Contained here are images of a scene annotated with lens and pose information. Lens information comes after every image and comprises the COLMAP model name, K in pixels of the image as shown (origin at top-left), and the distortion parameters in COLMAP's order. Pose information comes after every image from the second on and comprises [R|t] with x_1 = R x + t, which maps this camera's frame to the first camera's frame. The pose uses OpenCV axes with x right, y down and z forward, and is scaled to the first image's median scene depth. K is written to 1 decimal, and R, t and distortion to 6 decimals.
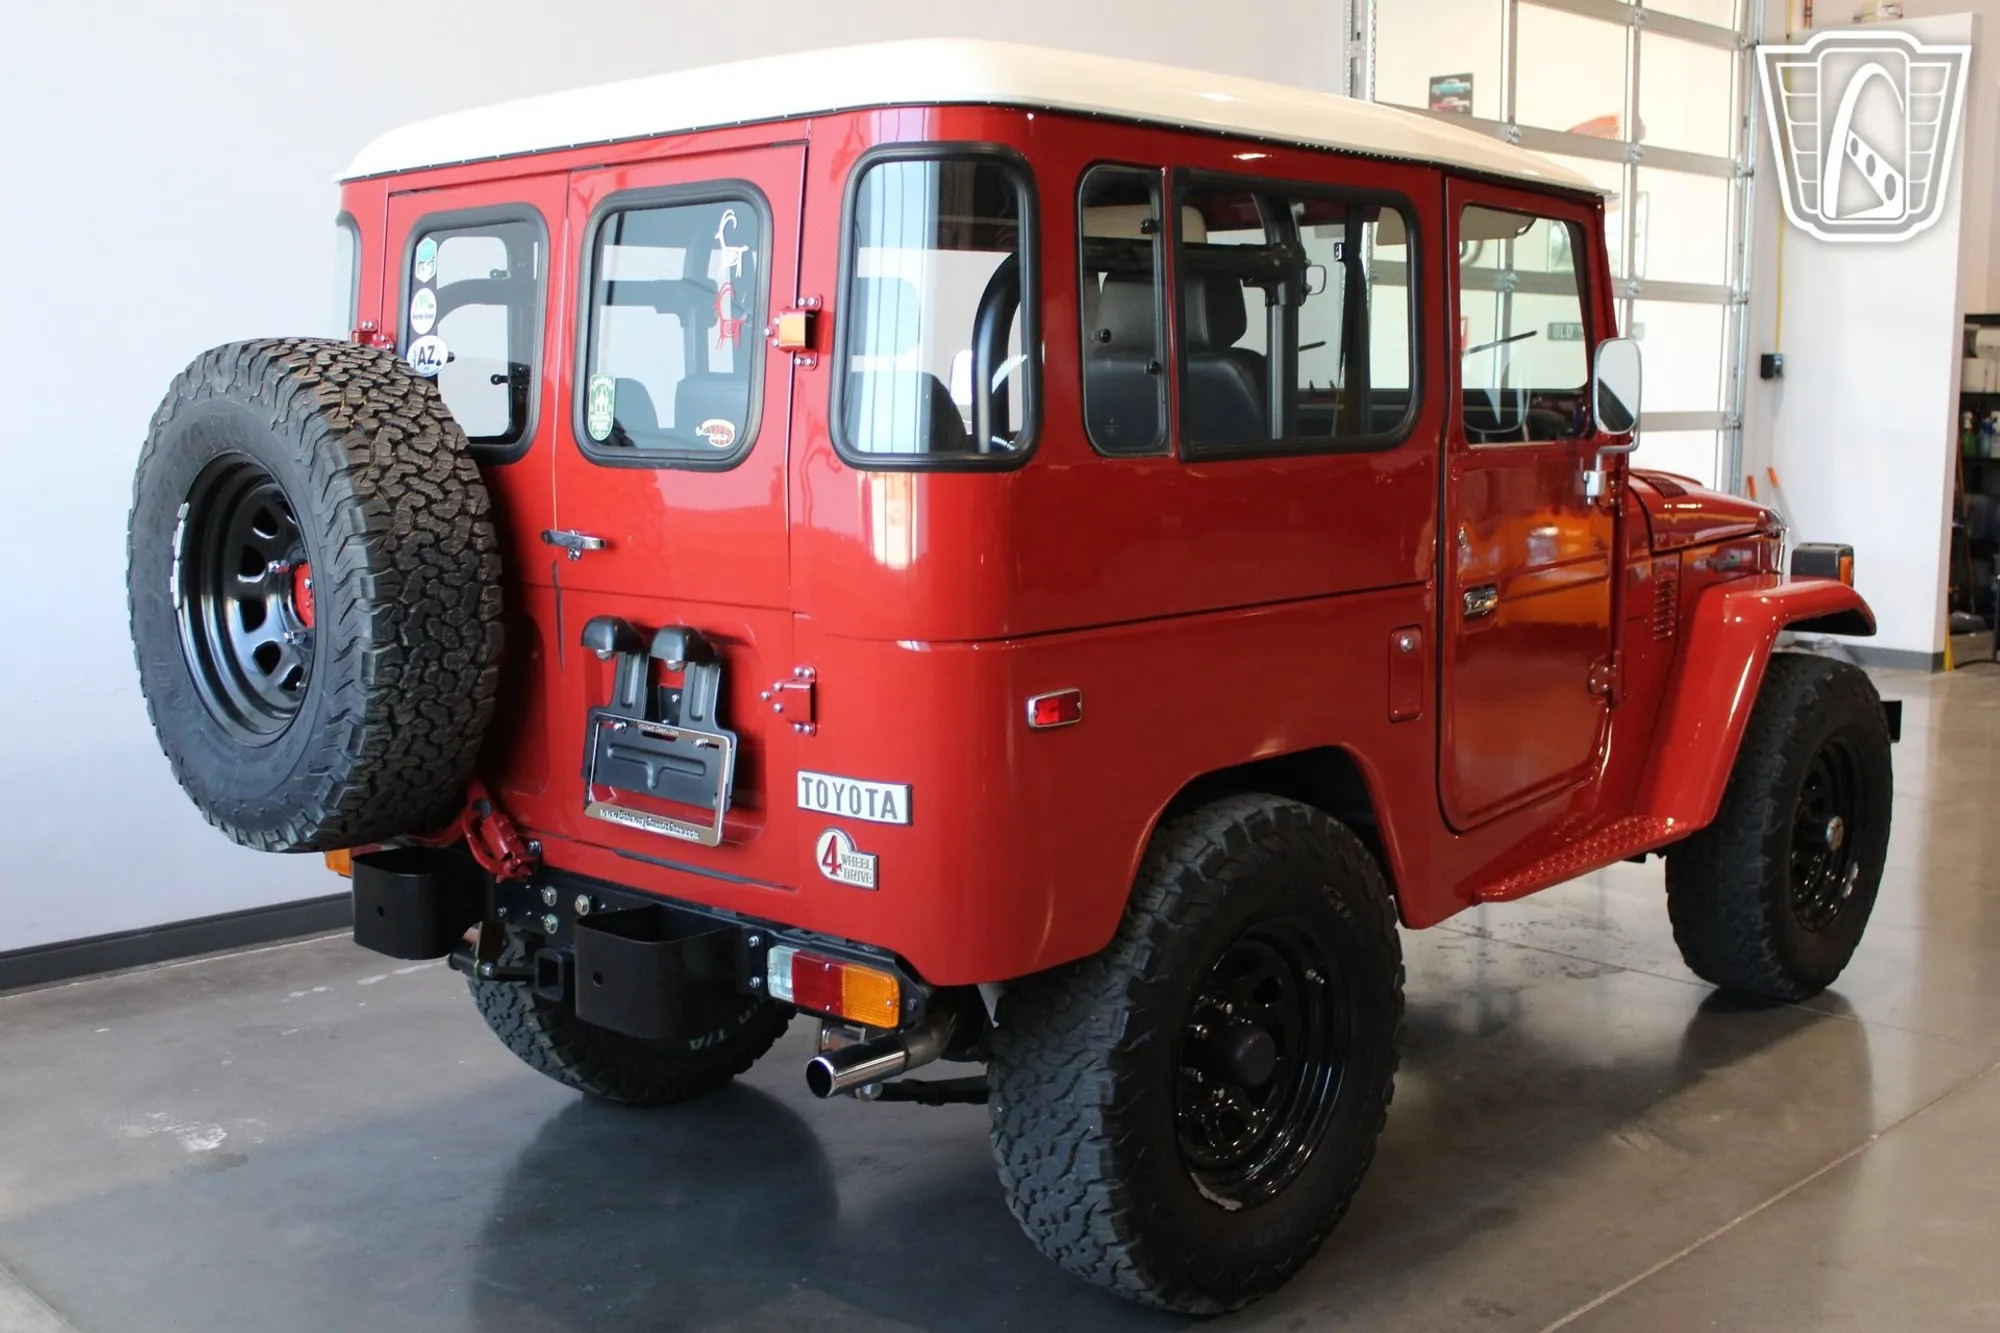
lens RADIAL K [[2224.1, 0, 1003.1], [0, 2224.1, 667.9], [0, 0, 1]] dist [-0.054528, -0.013778]
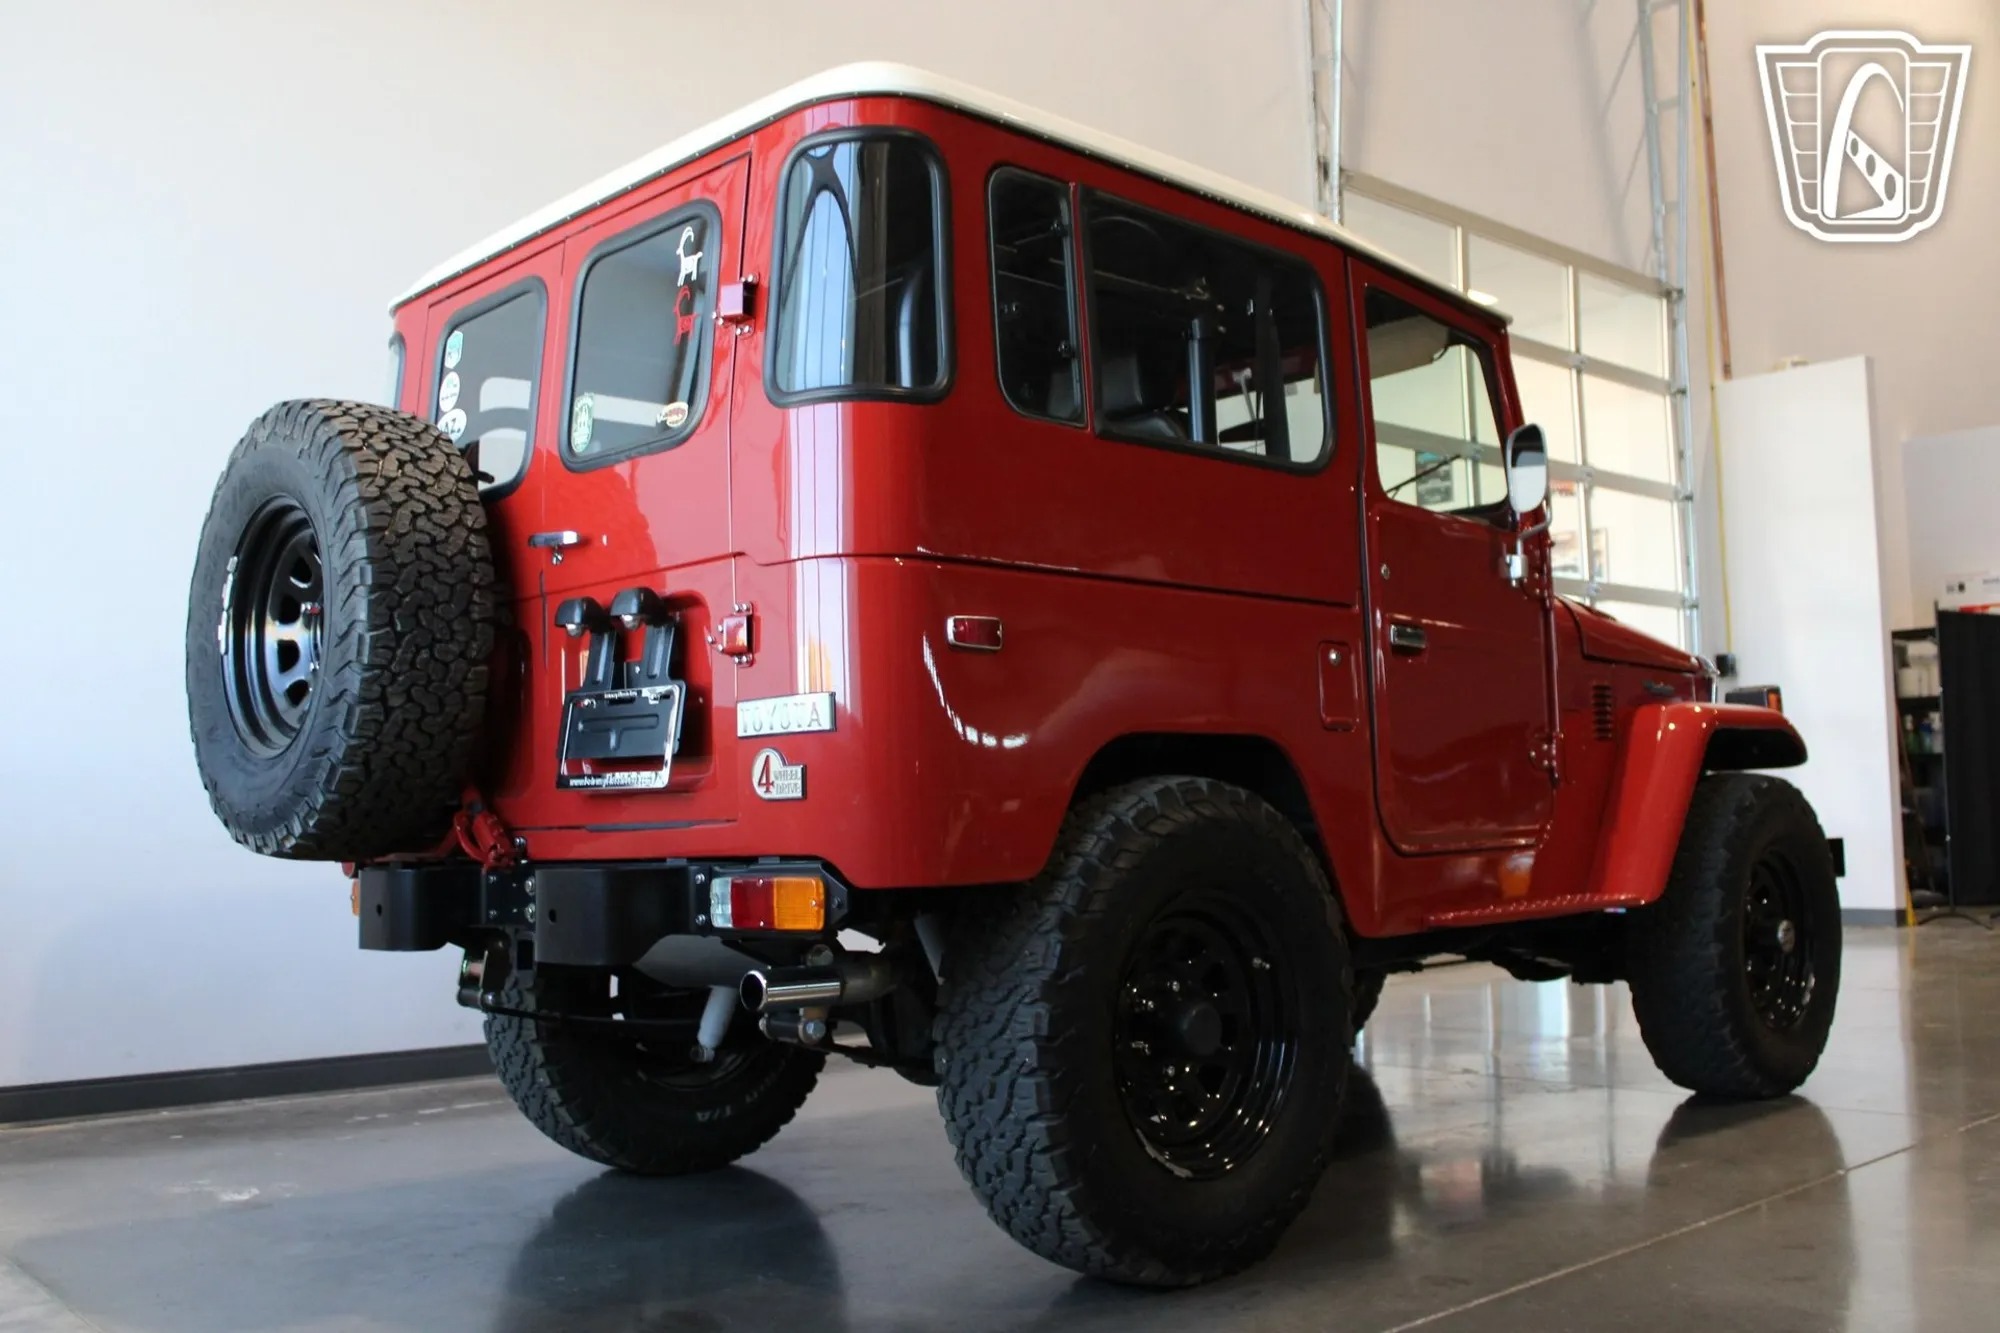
lens RADIAL K [[1900.6, 0, 998.3], [0, 1900.6, 666.9], [0, 0, 1]] dist [-0.094574, 0.022201]
pose [[0.998109, -0.029256, -0.054063, 0.075990], [0.016339, 0.974108, -0.225491, 0.218951], [0.059260, 0.224181, 0.972744, 0.110387]]
